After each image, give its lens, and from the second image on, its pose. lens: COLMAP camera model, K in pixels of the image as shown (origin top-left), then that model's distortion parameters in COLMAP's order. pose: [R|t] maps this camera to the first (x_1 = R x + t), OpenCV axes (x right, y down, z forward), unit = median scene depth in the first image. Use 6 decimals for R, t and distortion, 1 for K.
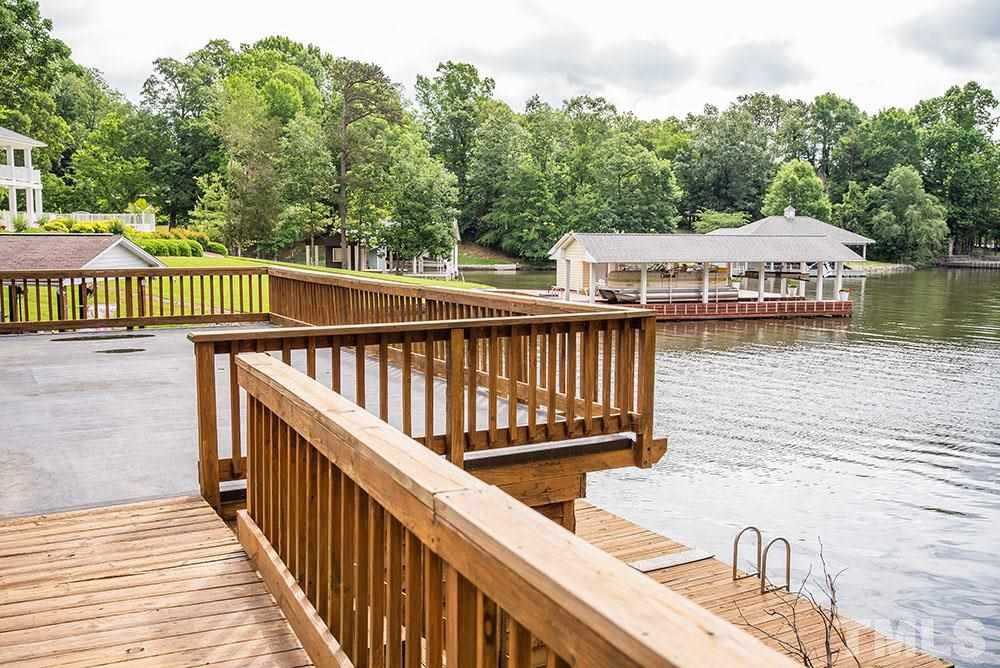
lens RADIAL K [[969.0, 0, 506.4], [0, 969.0, 333.6], [0, 0, 1]] dist [-0.026227, 0.102620]
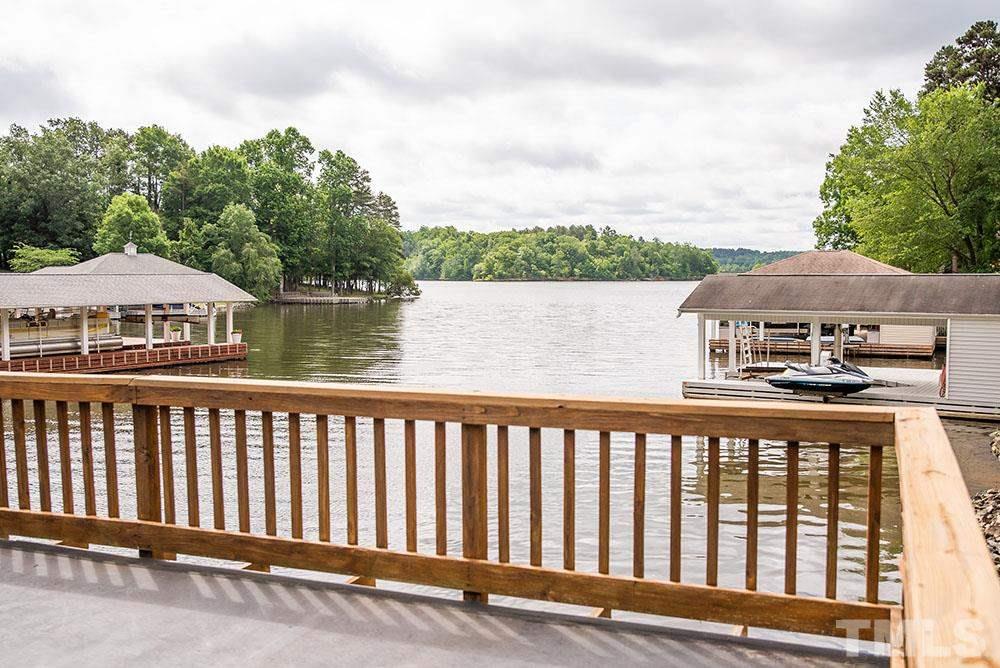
lens RADIAL K [[991.2, 0, 500.0], [0, 991.2, 334.0], [0, 0, 1]] dist [-0.009961, 0.107517]
pose [[0.780927, -0.045359, 0.622973, -0.021508], [0.070835, 0.997357, -0.016178, -0.004170], [-0.620593, 0.056762, 0.782076, 0.042408]]
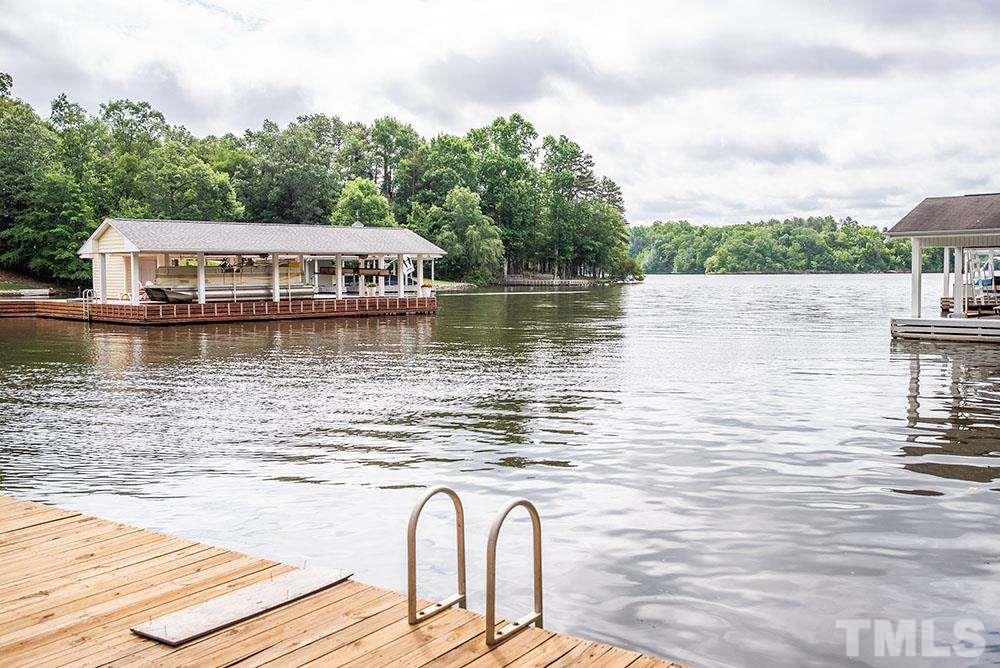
lens RADIAL K [[969.0, 0, 506.4], [0, 969.0, 333.6], [0, 0, 1]] dist [-0.026227, 0.102620]
pose [[0.904244, -0.039112, 0.425221, 0.009983], [0.056550, 0.997994, -0.028460, 0.014108], [-0.423255, 0.049781, 0.904642, 0.058603]]
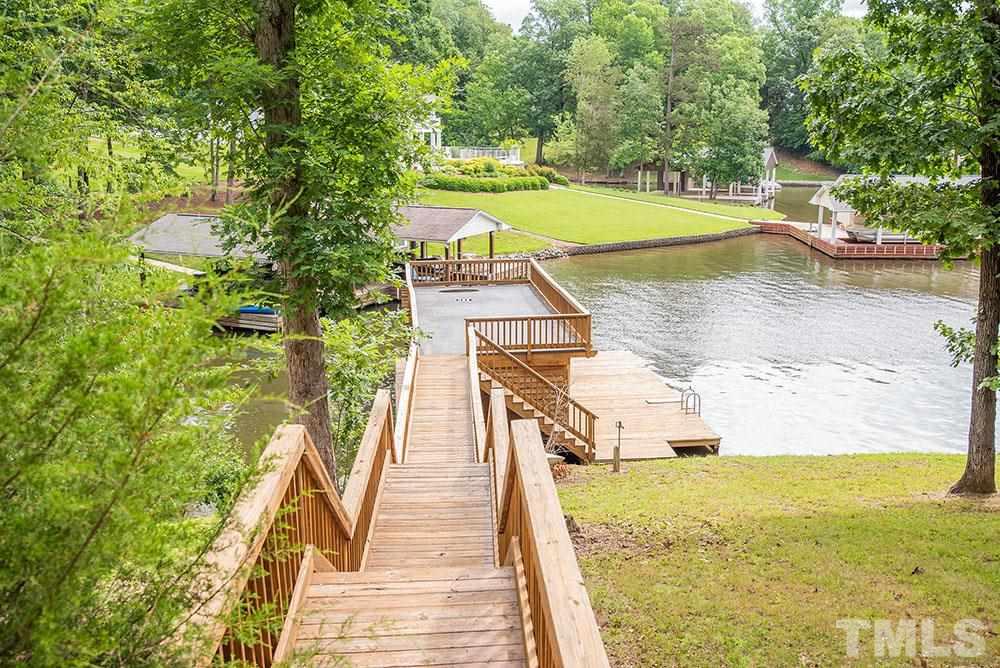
lens RADIAL K [[969.0, 0, 506.4], [0, 969.0, 333.6], [0, 0, 1]] dist [-0.026227, 0.102620]
pose [[0.928360, 0.075987, -0.363831, 0.065978], [-0.034086, 0.992159, 0.120240, -0.020886], [0.370115, -0.099225, 0.923672, -0.135492]]
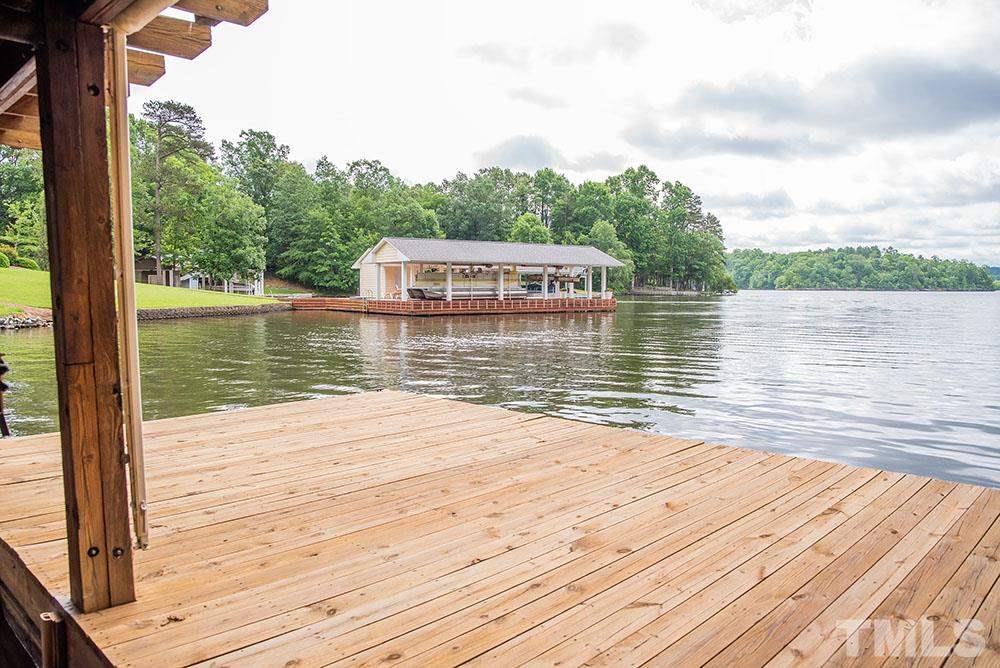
lens RADIAL K [[723.7, 0, 503.3], [0, 723.7, 340.5], [0, 0, 1]] dist [-0.113549, 0.106559]
pose [[0.958956, -0.025418, 0.282414, -0.014479], [0.033652, 0.999137, -0.024343, 0.015757], [-0.281552, 0.032847, 0.958984, 0.078649]]
